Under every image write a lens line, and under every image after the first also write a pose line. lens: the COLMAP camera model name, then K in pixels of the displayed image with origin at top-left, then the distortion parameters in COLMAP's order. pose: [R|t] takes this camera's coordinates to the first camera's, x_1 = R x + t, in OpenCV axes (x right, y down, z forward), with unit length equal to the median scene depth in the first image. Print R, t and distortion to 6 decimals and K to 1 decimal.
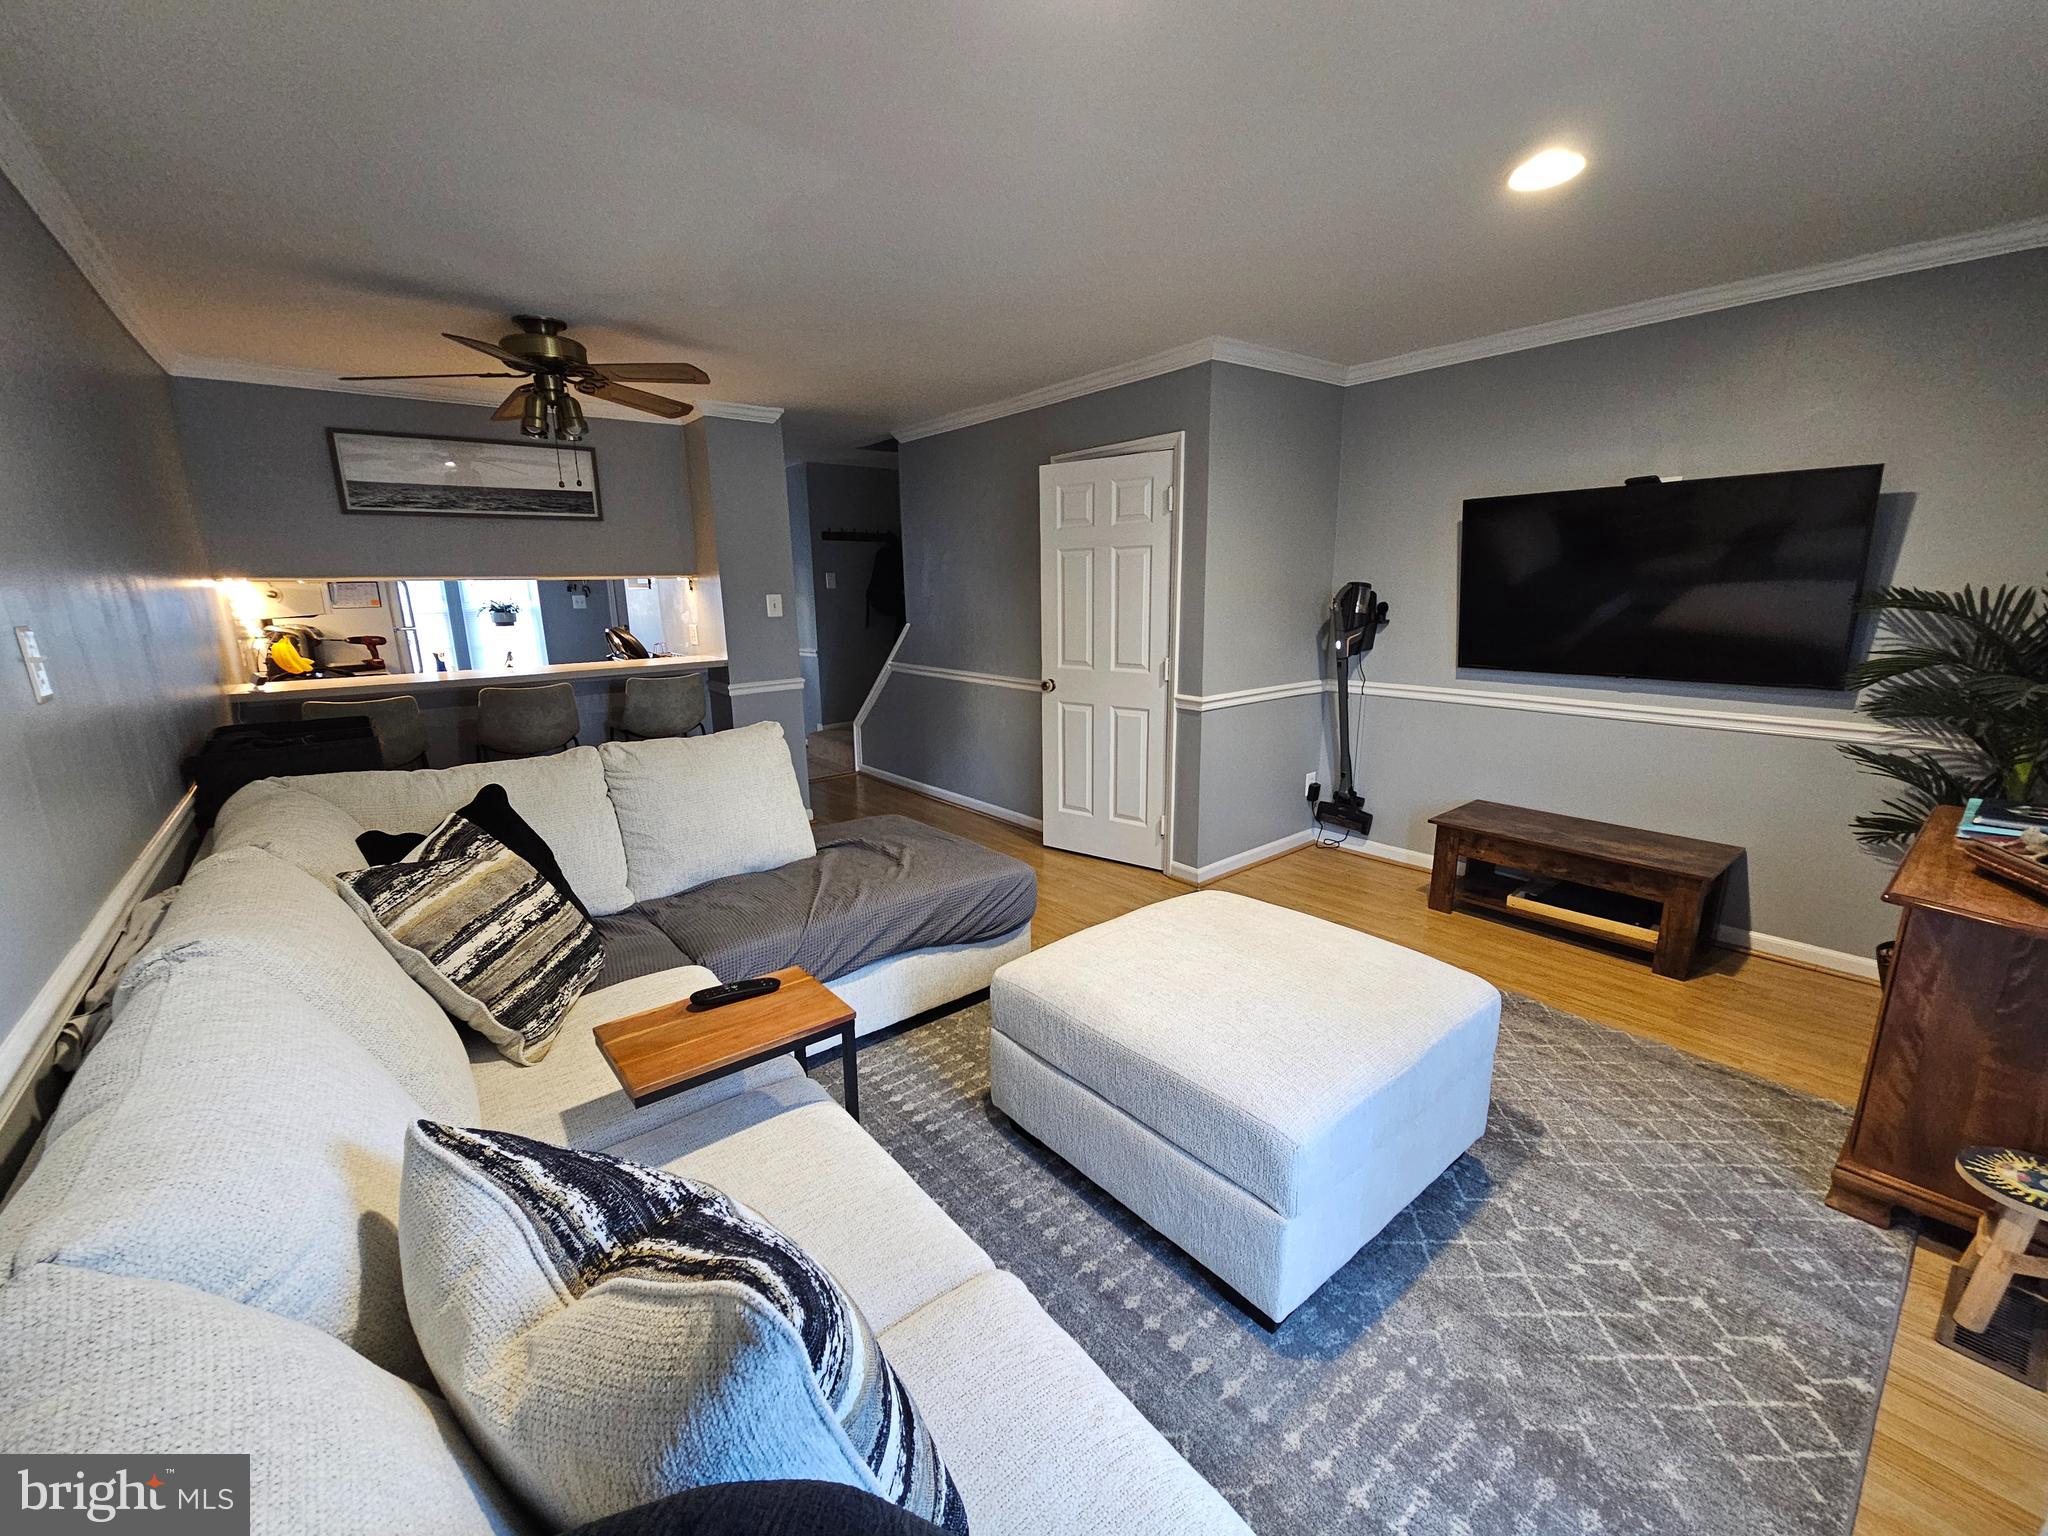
lens RADIAL K [[836.2, 0, 1023.7], [0, 836.2, 766.2], [0, 0, 1]] dist [0.000128, 0.000622]
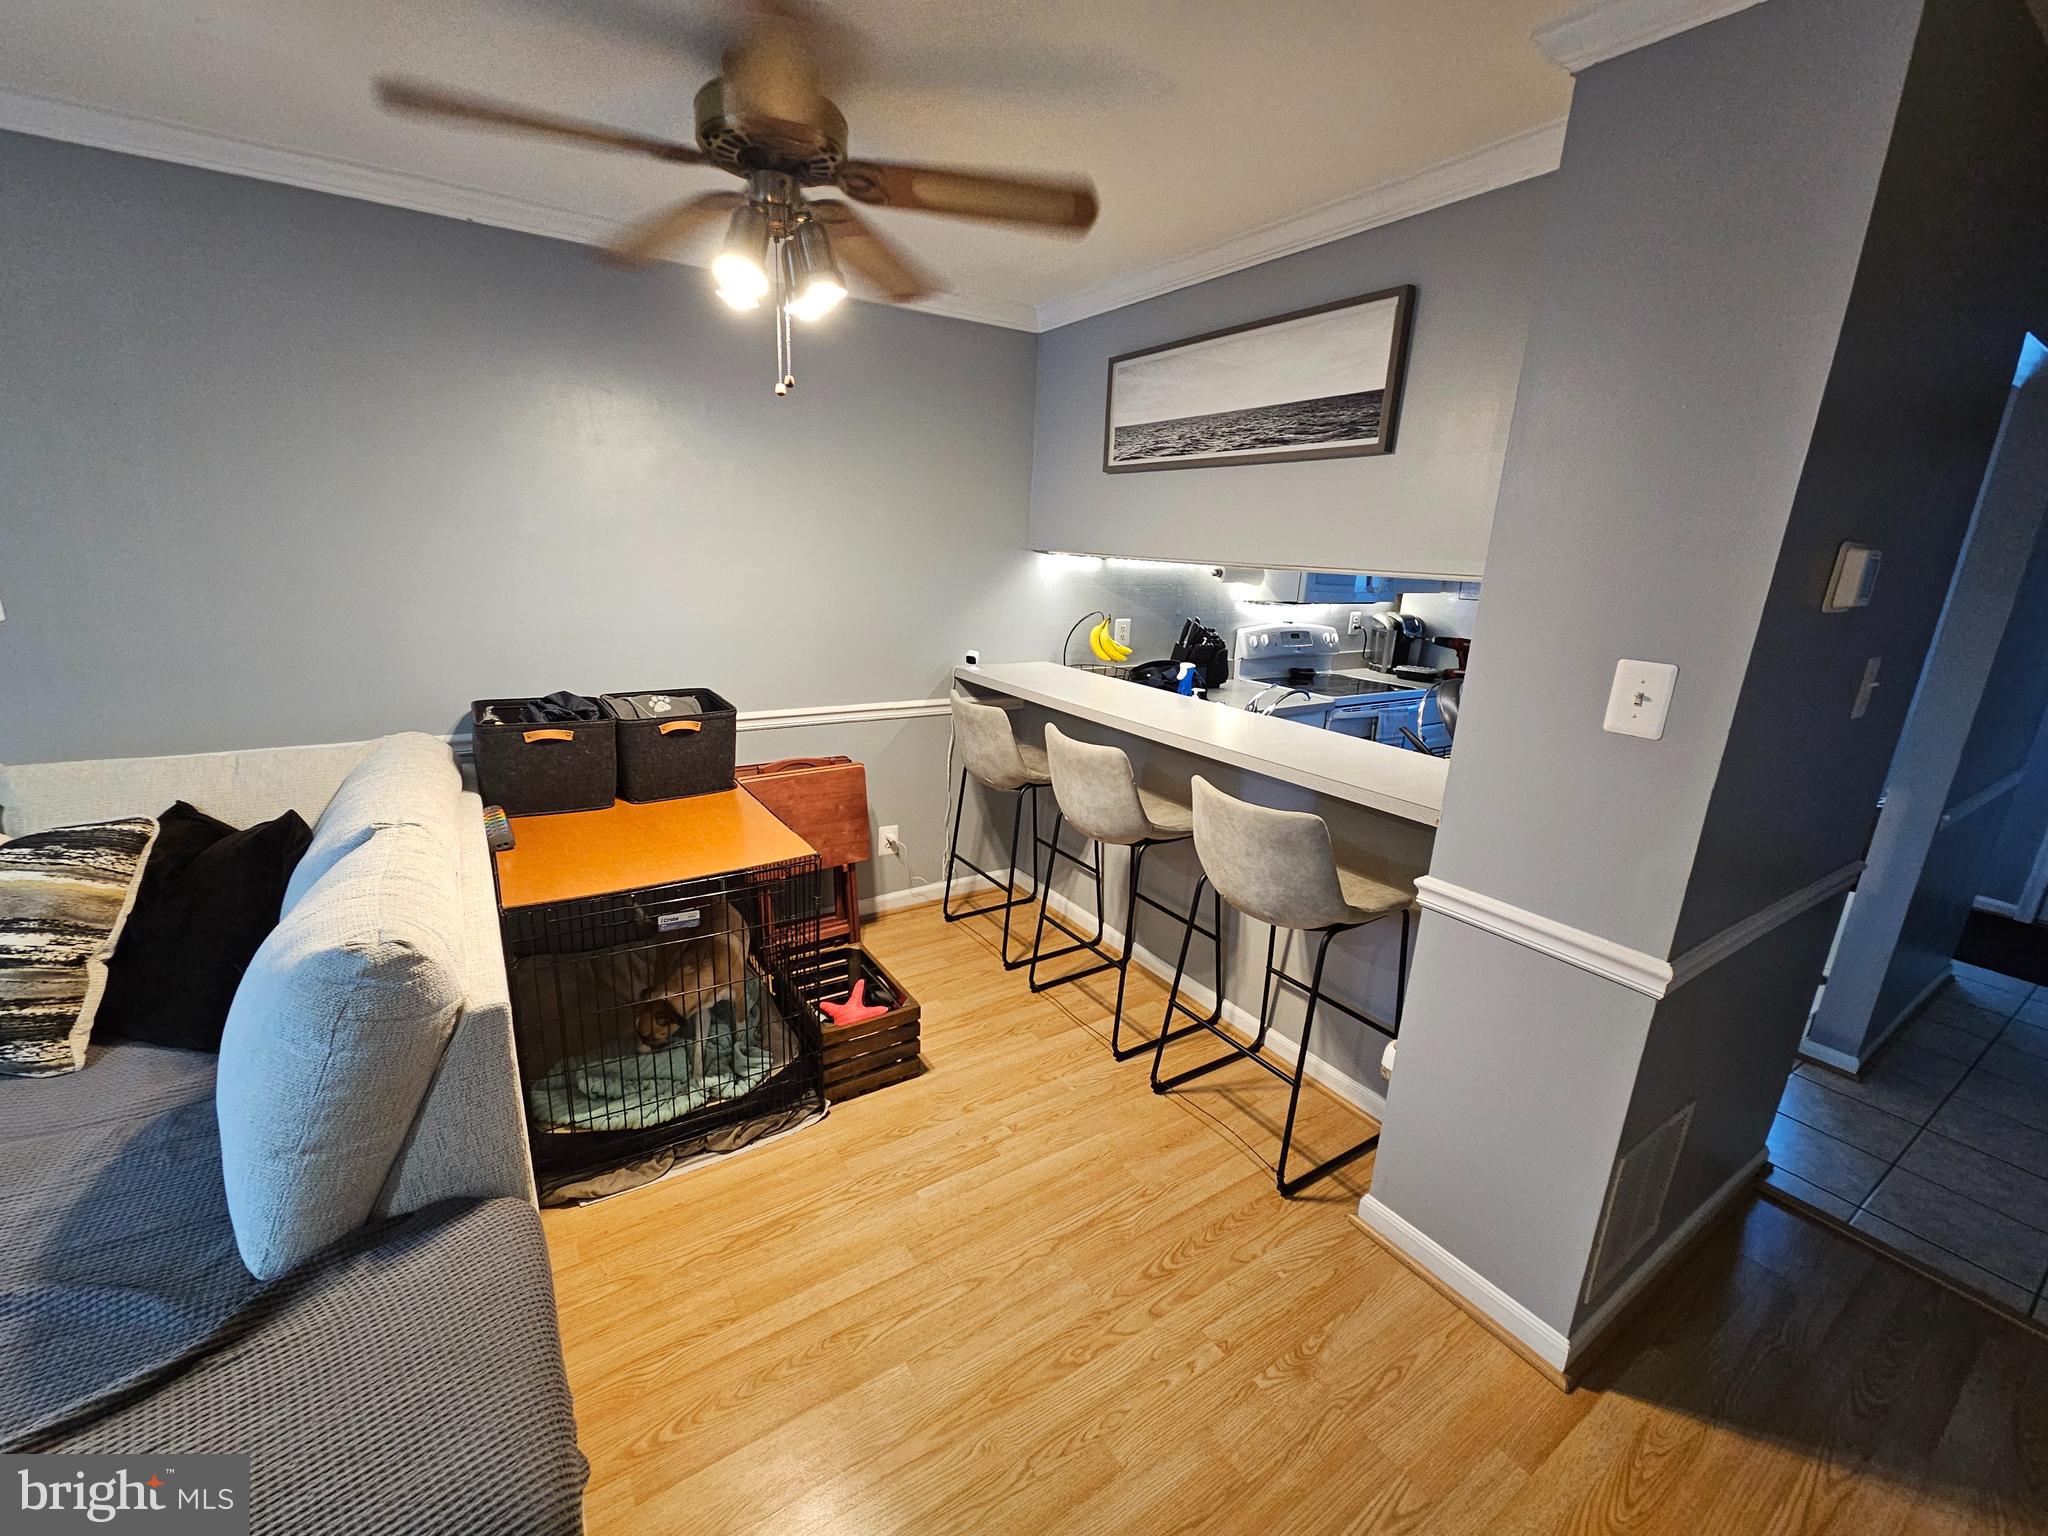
lens RADIAL K [[836.2, 0, 1016.2], [0, 836.2, 774.4], [0, 0, 1]] dist [0.000128, 0.000622]
pose [[-0.110917, 0.276579, -0.954569, 0.018340], [-0.255919, 0.920155, 0.296345, -0.240614], [0.960314, 0.277162, -0.031279, 0.977775]]
